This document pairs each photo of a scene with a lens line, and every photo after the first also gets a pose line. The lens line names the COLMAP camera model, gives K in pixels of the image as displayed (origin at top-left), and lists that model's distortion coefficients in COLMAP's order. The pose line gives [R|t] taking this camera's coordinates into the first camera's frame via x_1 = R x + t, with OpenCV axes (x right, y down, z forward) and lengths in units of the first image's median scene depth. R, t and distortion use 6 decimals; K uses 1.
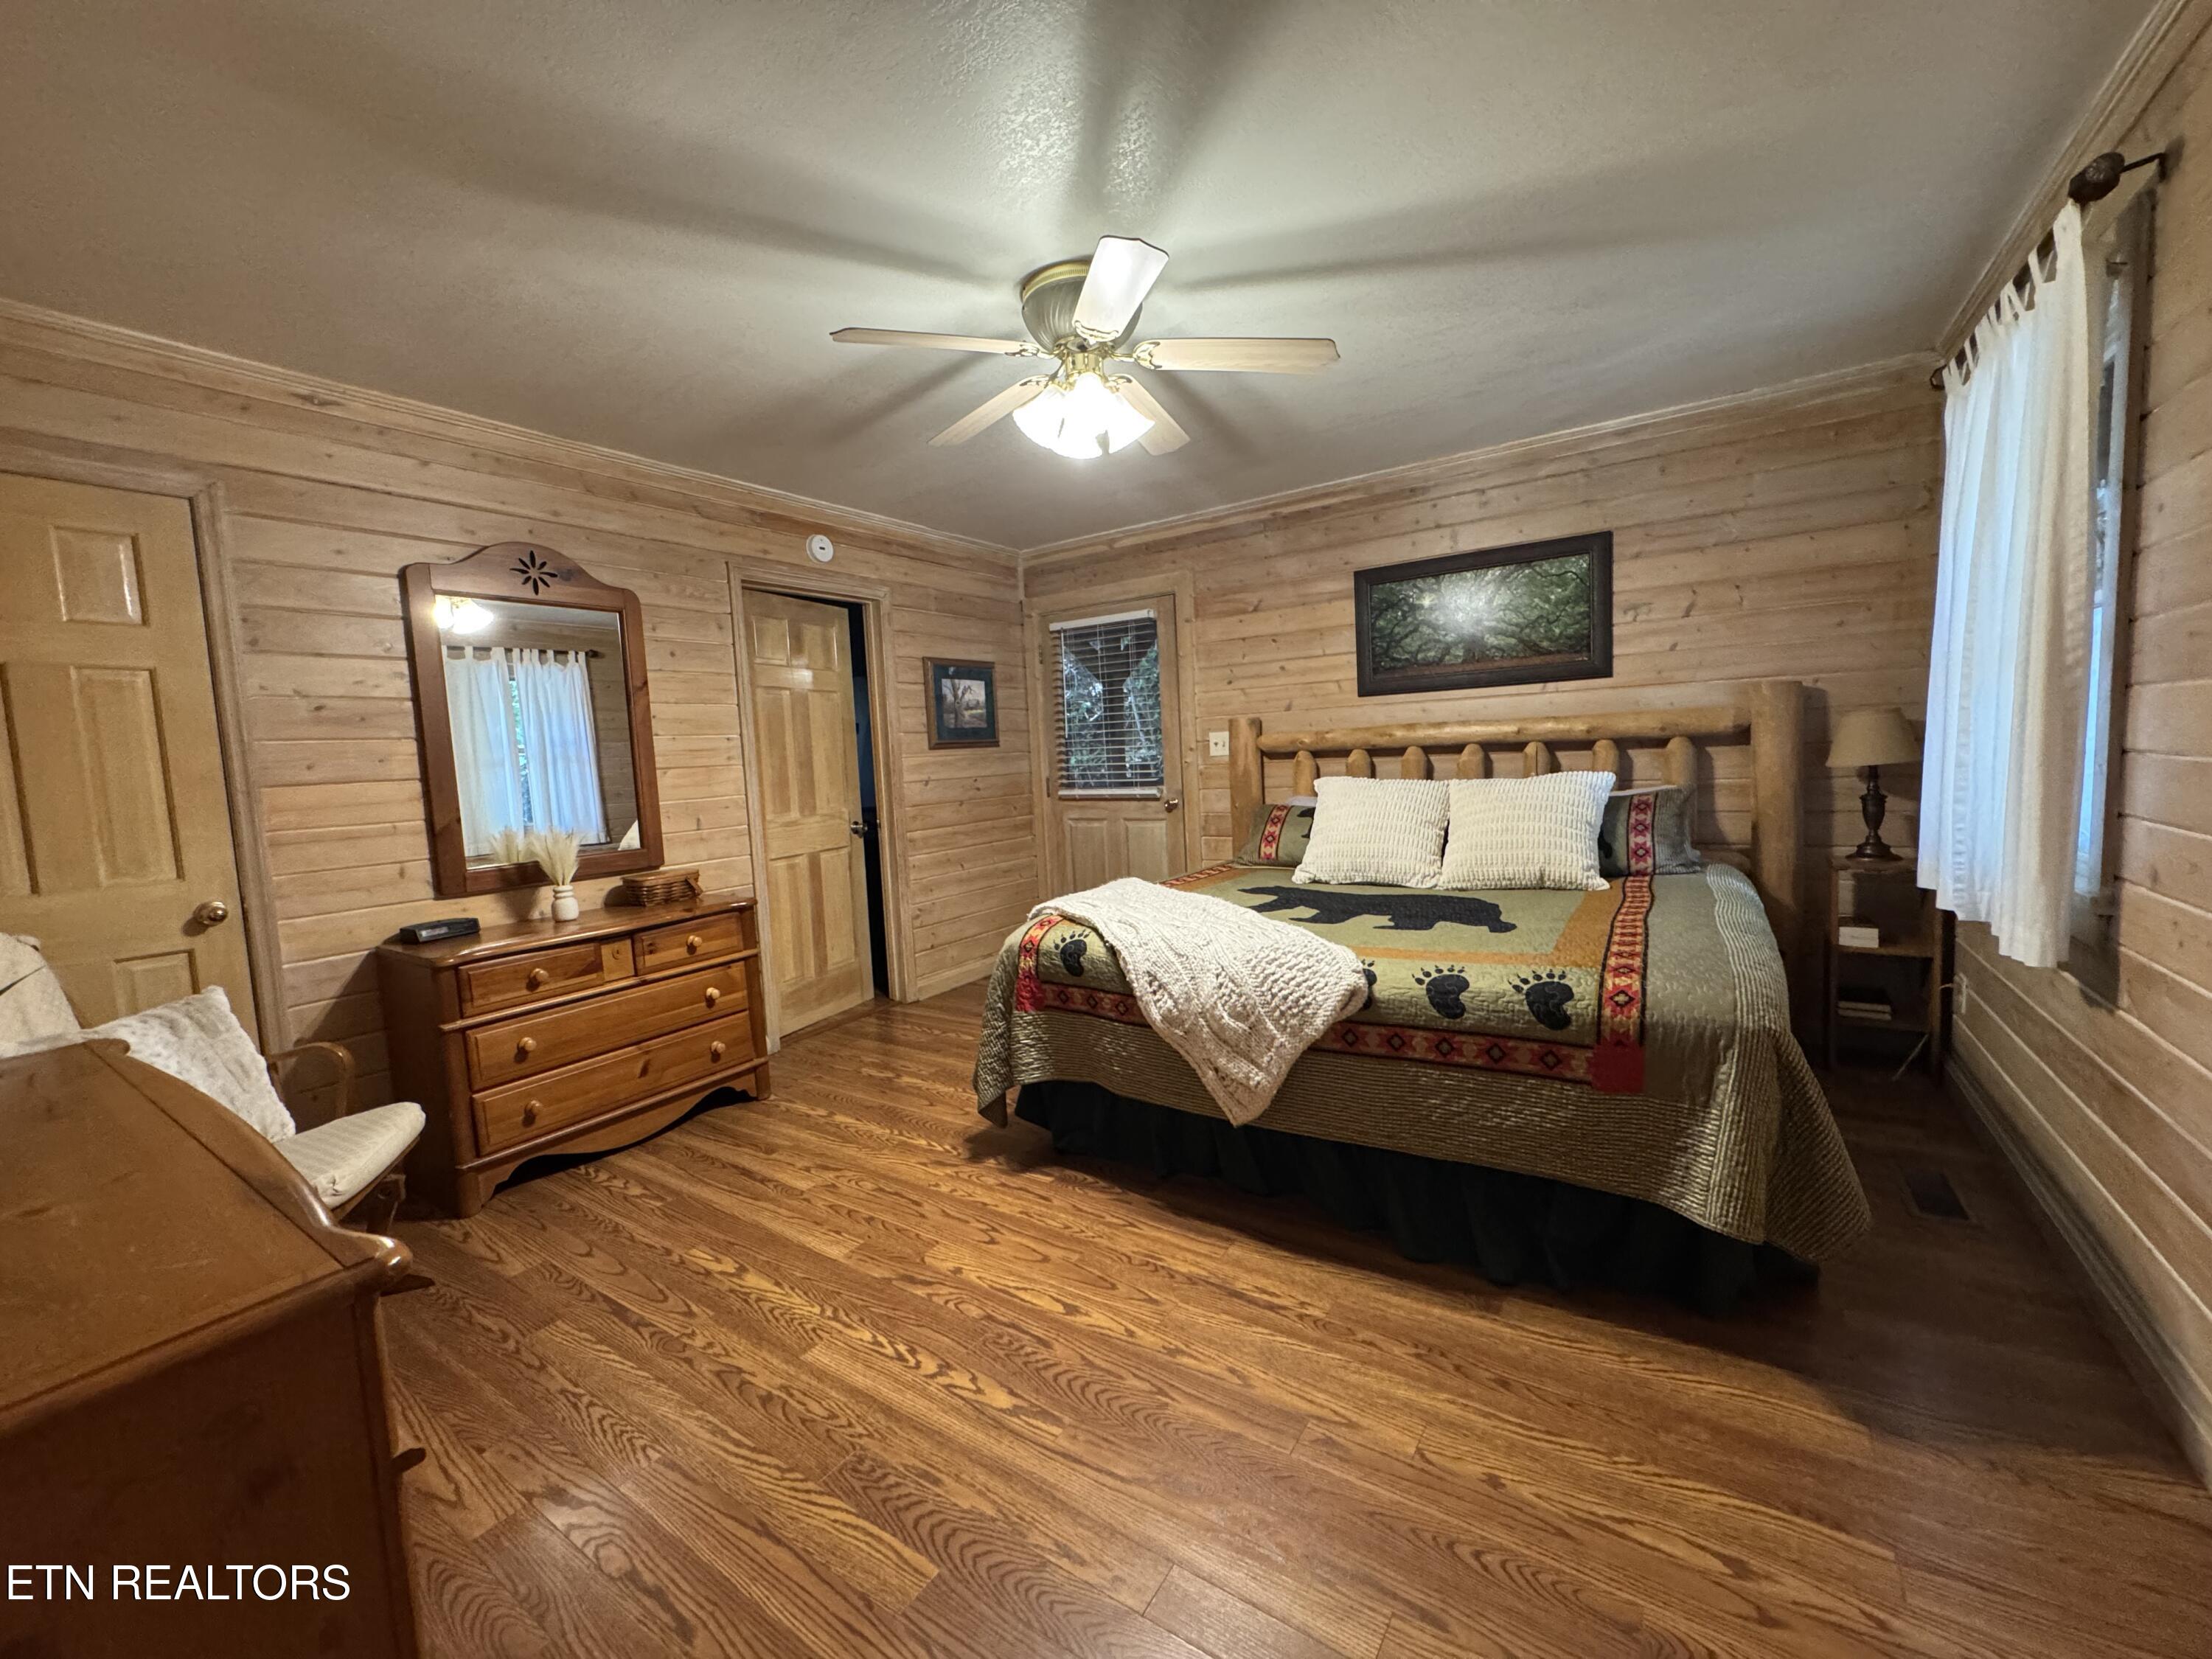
lens RADIAL K [[883.3, 0, 1100.4], [0, 883.3, 835.1], [0, 0, 1]] dist [-0.003047, 0.000232]
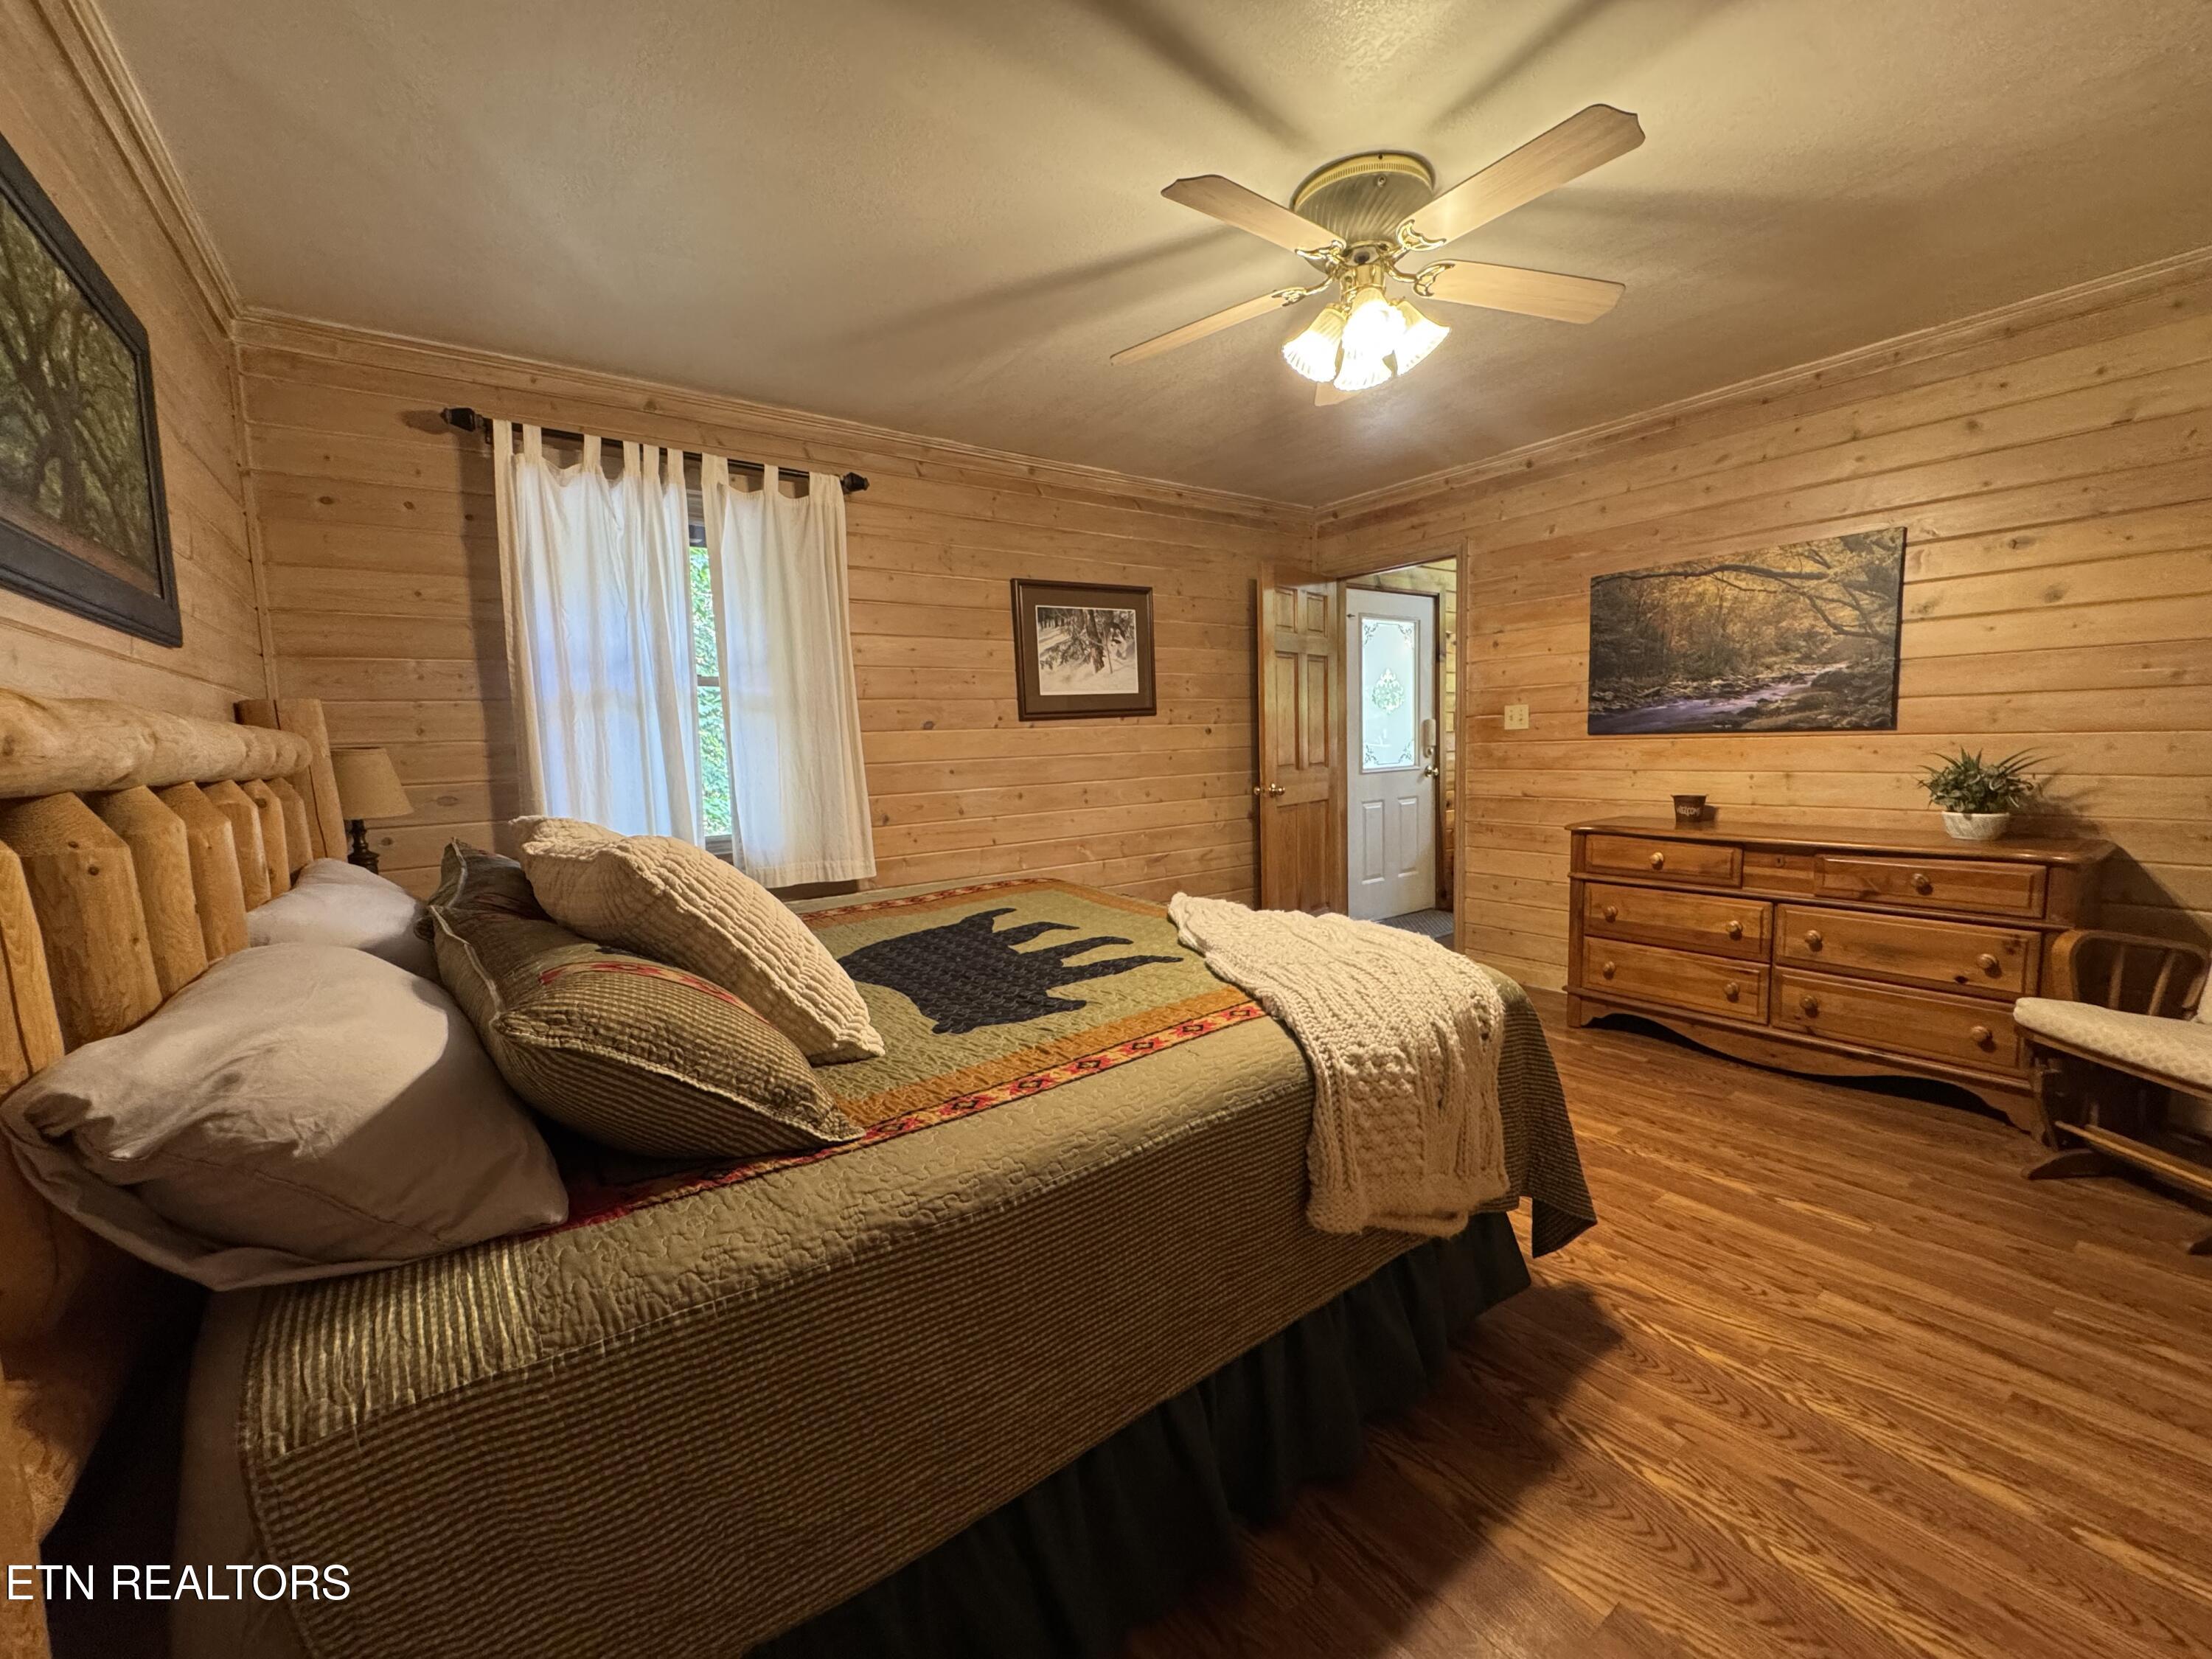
lens RADIAL K [[883.3, 0, 1099.2], [0, 883.3, 828.3], [0, 0, 1]] dist [-0.003047, 0.000232]
pose [[-0.932928, 0.058601, 0.355262, -0.054586], [0.120544, 0.980564, 0.154805, -0.148372], [-0.339285, 0.187246, -0.921859, 1.711029]]
